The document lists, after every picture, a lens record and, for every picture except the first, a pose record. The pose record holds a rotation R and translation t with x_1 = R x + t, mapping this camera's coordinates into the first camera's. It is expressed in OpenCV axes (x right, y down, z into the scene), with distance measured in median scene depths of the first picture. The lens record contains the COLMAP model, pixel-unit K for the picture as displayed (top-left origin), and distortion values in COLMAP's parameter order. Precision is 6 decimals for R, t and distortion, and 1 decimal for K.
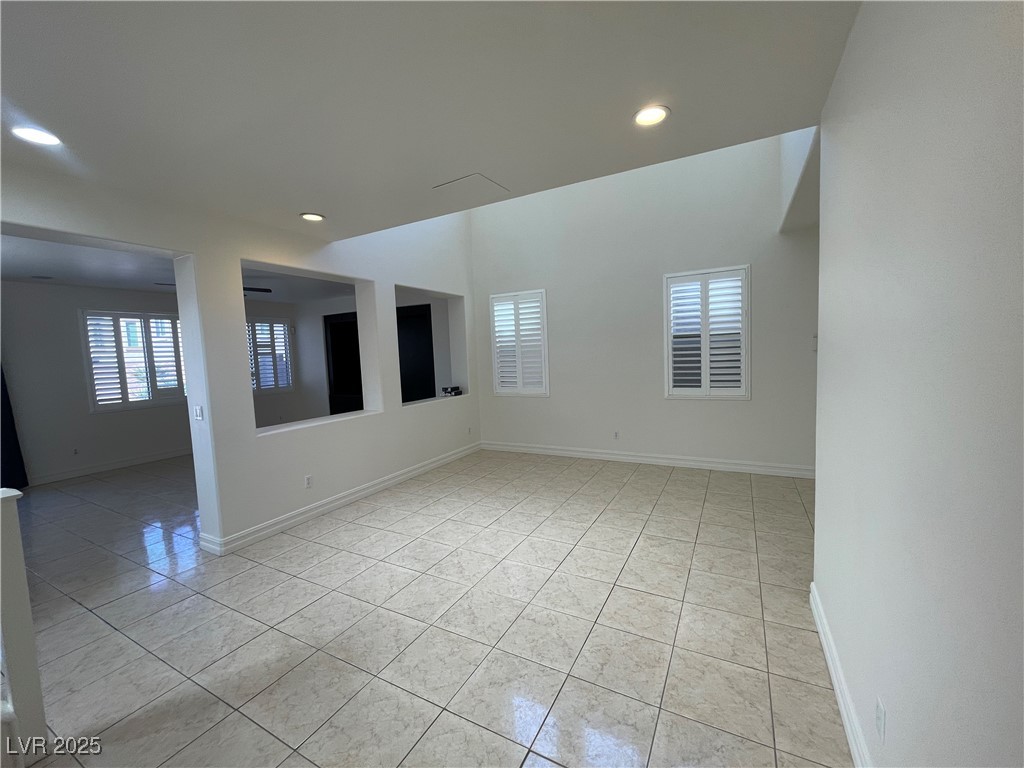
lens RADIAL K [[413.9, 0, 514.2], [0, 413.9, 383.0], [0, 0, 1]] dist [-0.002325, -0.000370]
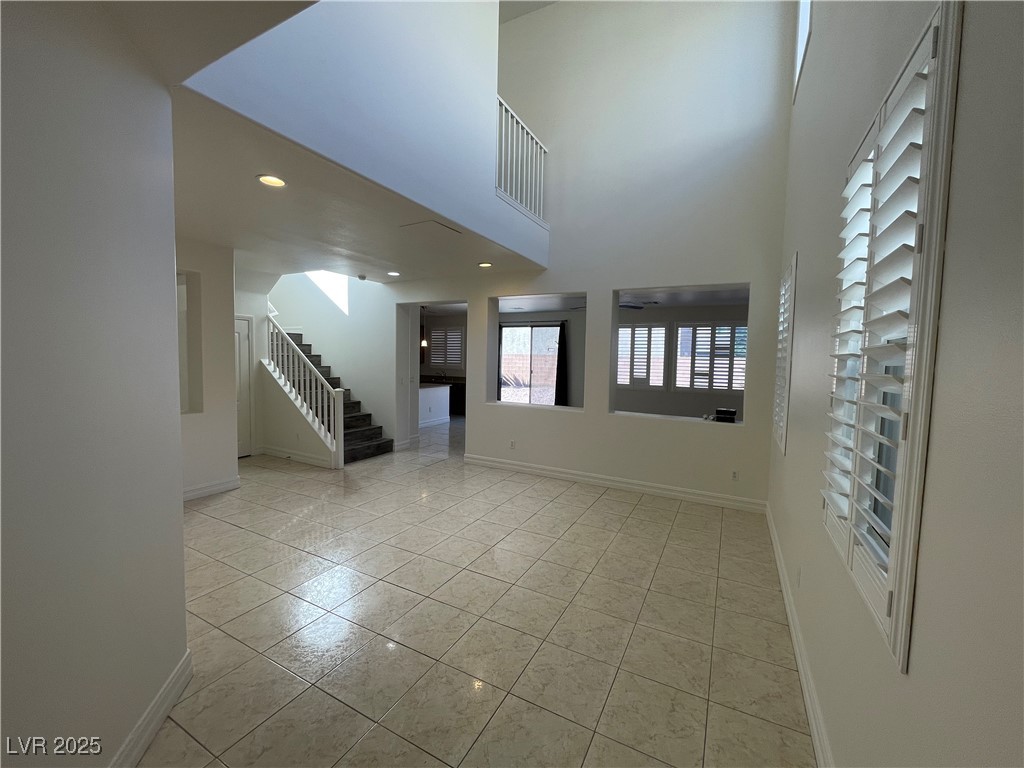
lens RADIAL K [[413.9, 0, 514.2], [0, 413.9, 383.0], [0, 0, 1]] dist [-0.002325, -0.000370]
pose [[0.006828, 0.104430, -0.994509, 0.939346], [-0.099718, 0.989646, 0.103235, -0.124375], [0.994992, 0.098466, 0.017171, 0.995018]]
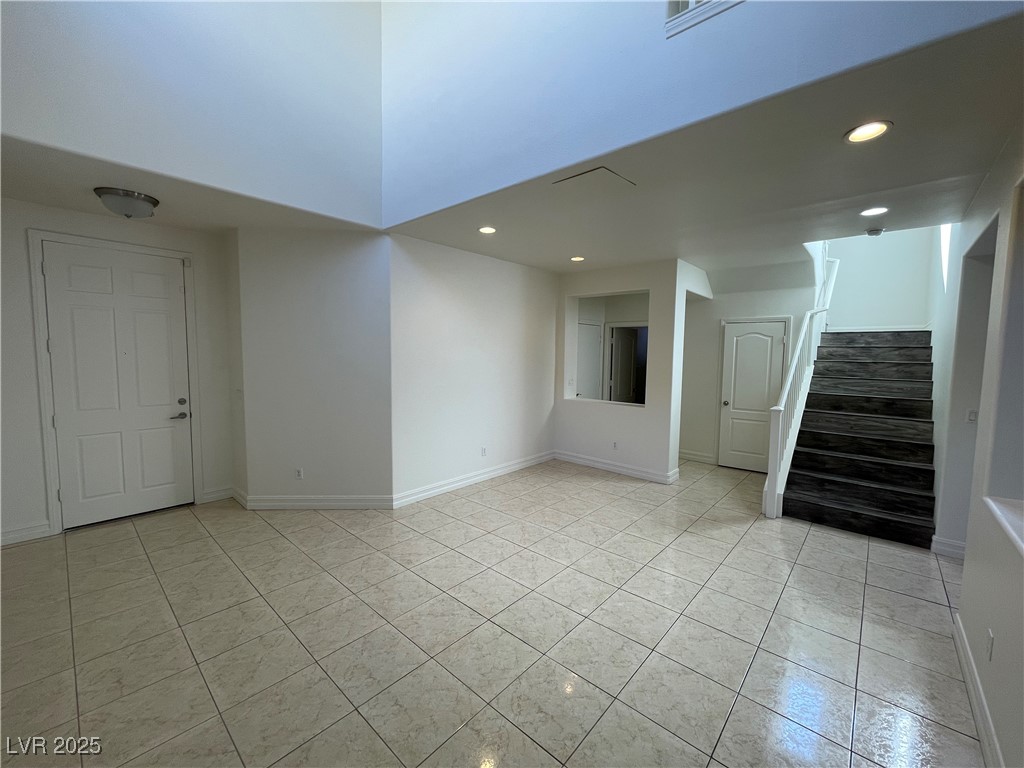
lens RADIAL K [[413.9, 0, 514.2], [0, 413.9, 383.0], [0, 0, 1]] dist [-0.002325, -0.000370]
pose [[-0.972443, 0.009809, 0.232933, -0.109719], [0.043966, 0.988903, 0.141906, -0.129981], [-0.228956, 0.148237, -0.962084, 1.556383]]
